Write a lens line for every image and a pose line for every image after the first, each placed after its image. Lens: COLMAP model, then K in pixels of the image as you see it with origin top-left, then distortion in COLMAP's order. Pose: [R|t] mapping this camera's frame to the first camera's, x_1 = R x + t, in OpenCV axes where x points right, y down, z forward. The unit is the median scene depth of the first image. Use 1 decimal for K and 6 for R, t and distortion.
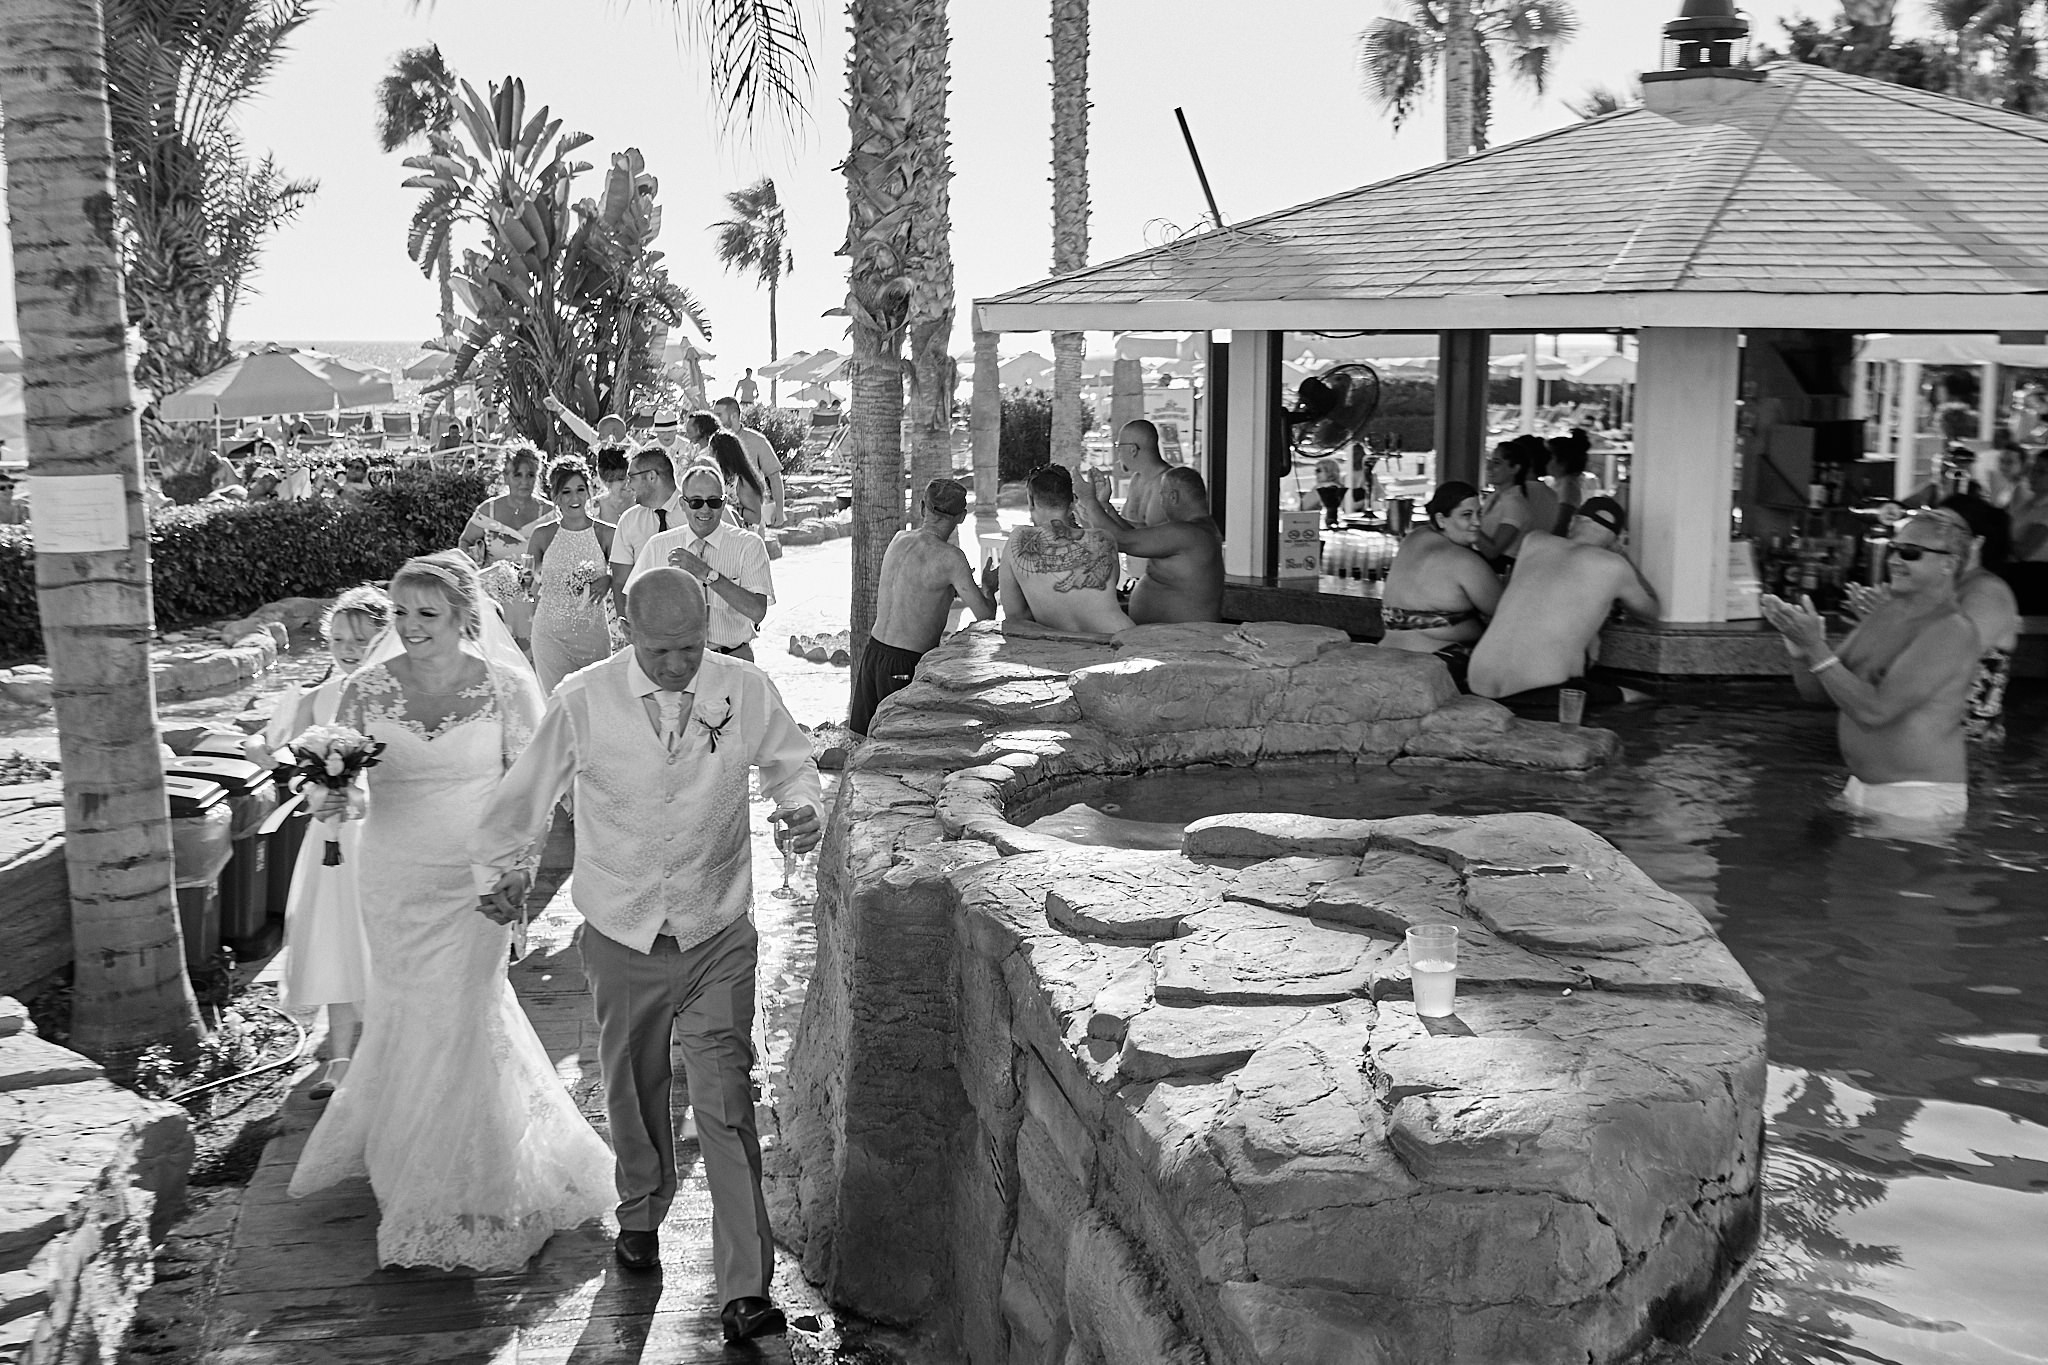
lens RADIAL K [[2181.8, 0, 1024.2], [0, 2181.8, 668.8], [0, 0, 1]] dist [-0.007947, 0.000000]
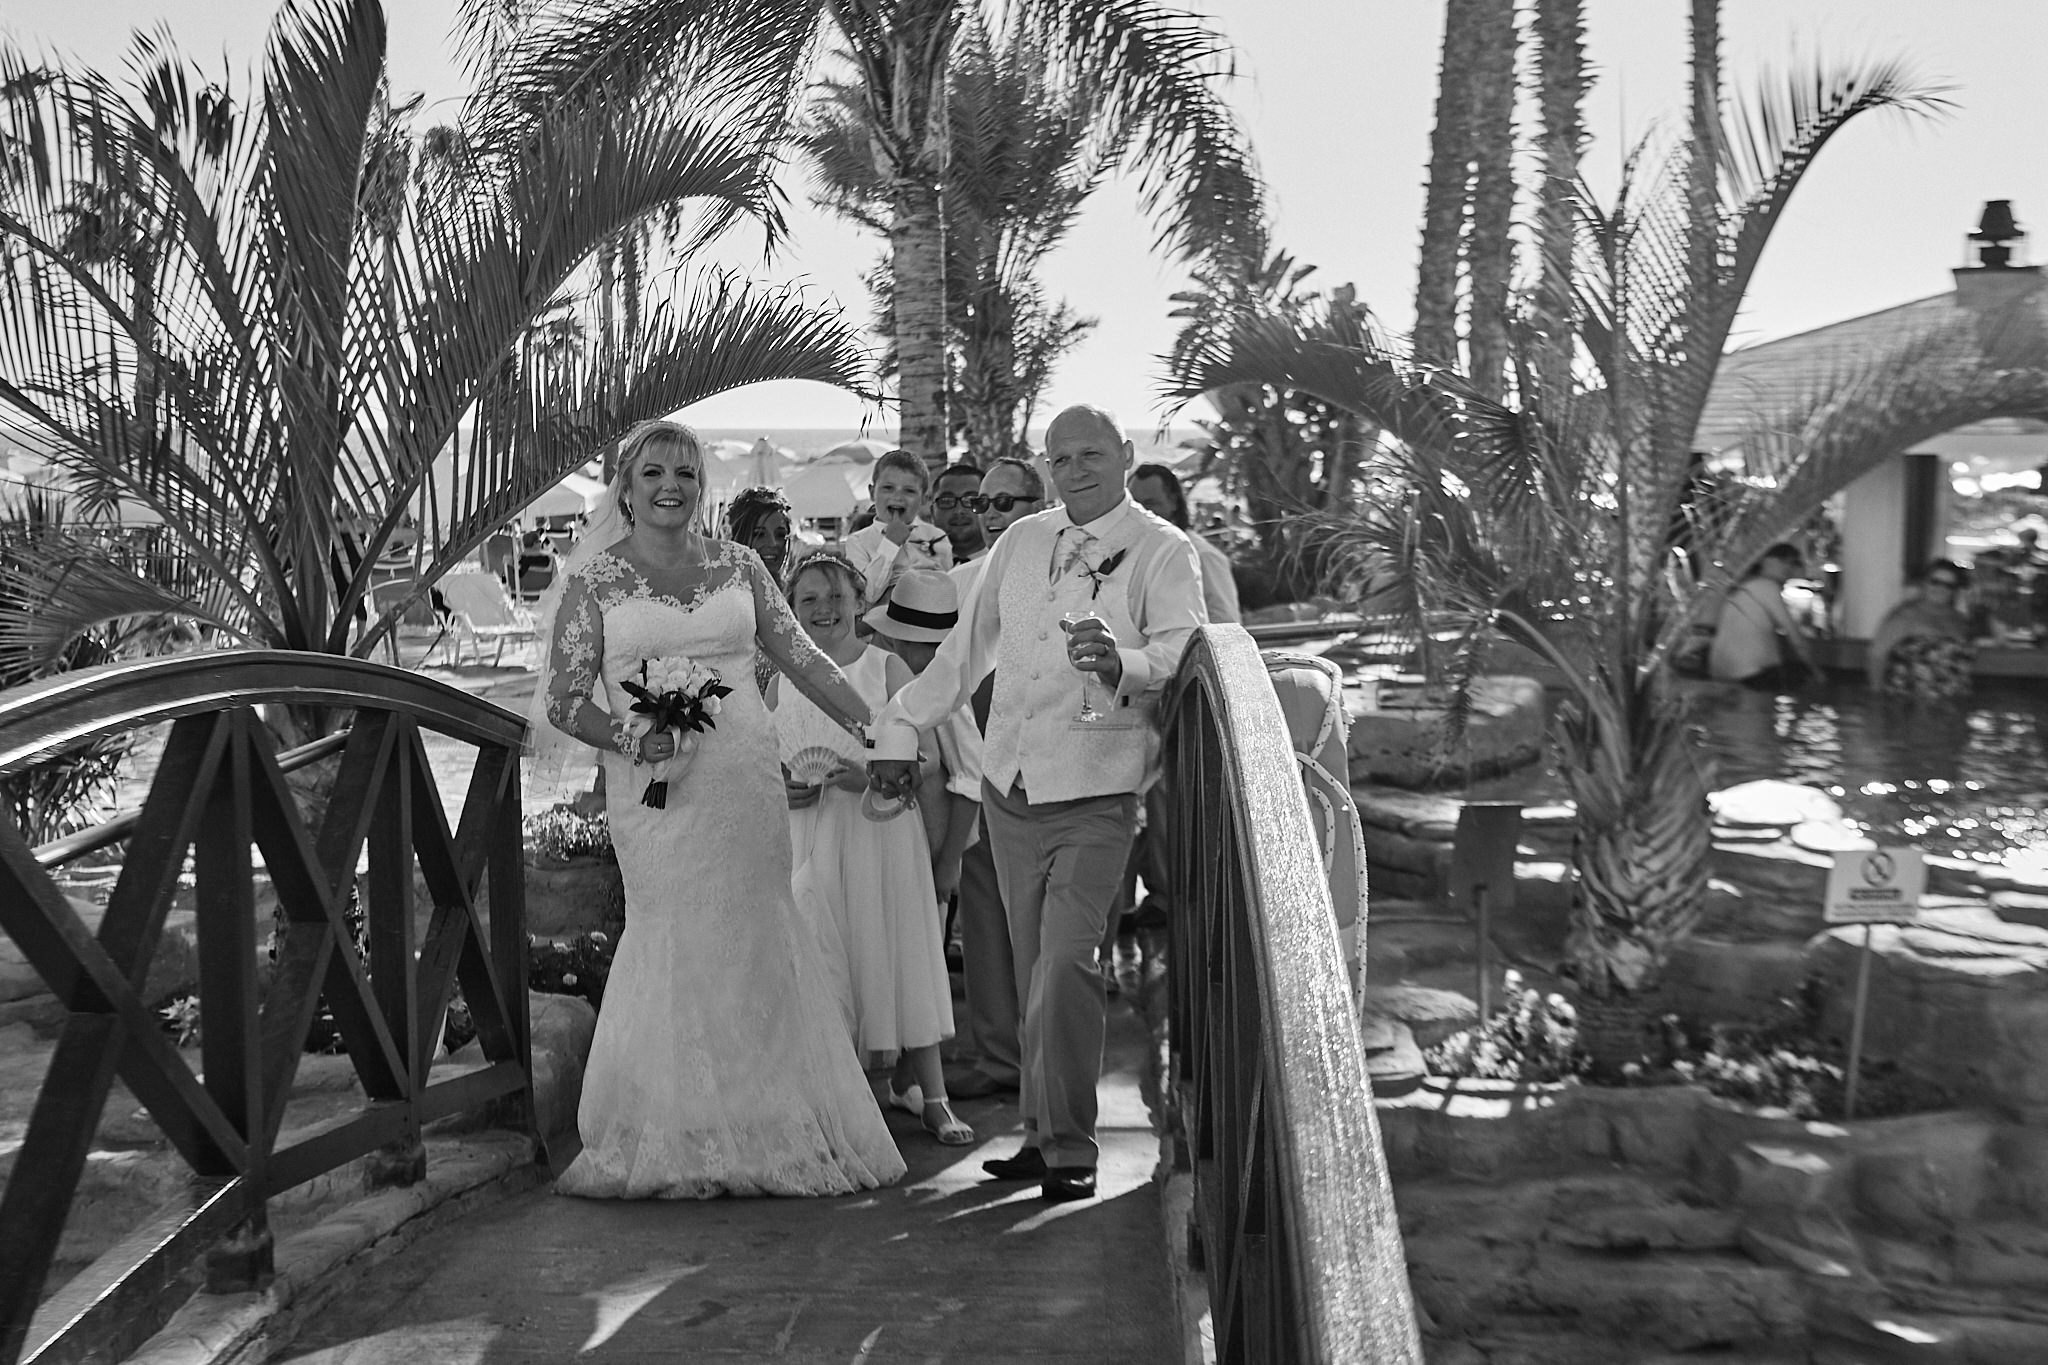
lens RADIAL K [[2181.8, 0, 1026.1], [0, 2181.8, 685.0], [0, 0, 1]] dist [-0.007947, 0.000000]
pose [[0.937654, 0.038916, -0.345385, 0.085501], [-0.050390, 0.998434, -0.024301, 0.024074], [0.343899, 0.040190, 0.938146, -0.204370]]
